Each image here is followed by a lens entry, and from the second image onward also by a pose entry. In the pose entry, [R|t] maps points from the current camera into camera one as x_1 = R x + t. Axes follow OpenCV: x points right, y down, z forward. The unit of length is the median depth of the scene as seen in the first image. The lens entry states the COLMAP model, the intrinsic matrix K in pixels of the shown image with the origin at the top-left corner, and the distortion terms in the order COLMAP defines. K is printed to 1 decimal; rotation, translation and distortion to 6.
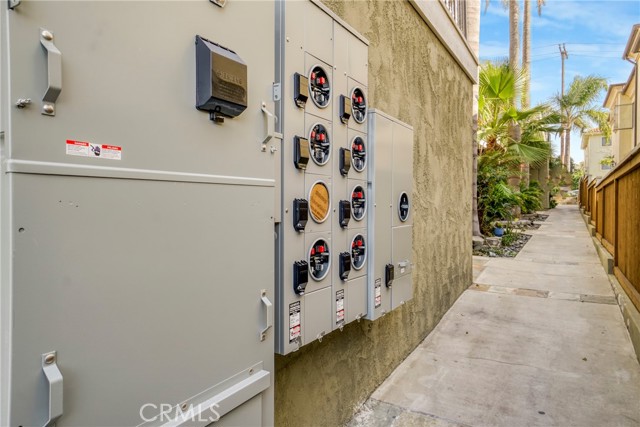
lens RADIAL K [[408.4, 0, 321.7], [0, 408.4, 201.7], [0, 0, 1]] dist [-0.000606, 0.002619]
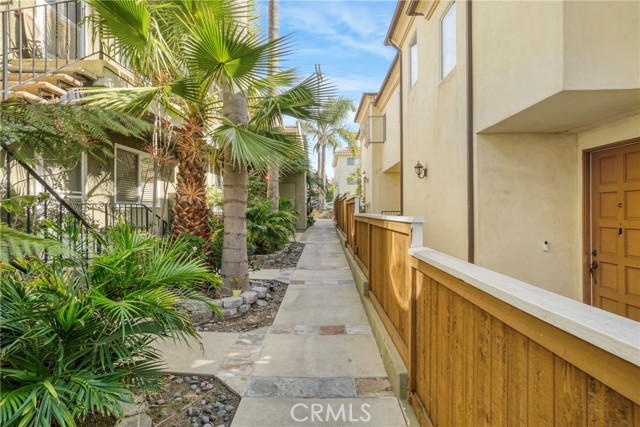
lens RADIAL K [[355.2, 0, 318.8], [0, 355.2, 212.1], [0, 0, 1]] dist [0.005197, 0.002097]
pose [[0.862333, -0.016059, 0.506087, 0.176037], [0.011968, 0.999864, 0.011336, -0.024580], [-0.506200, -0.003719, 0.862408, 0.300663]]
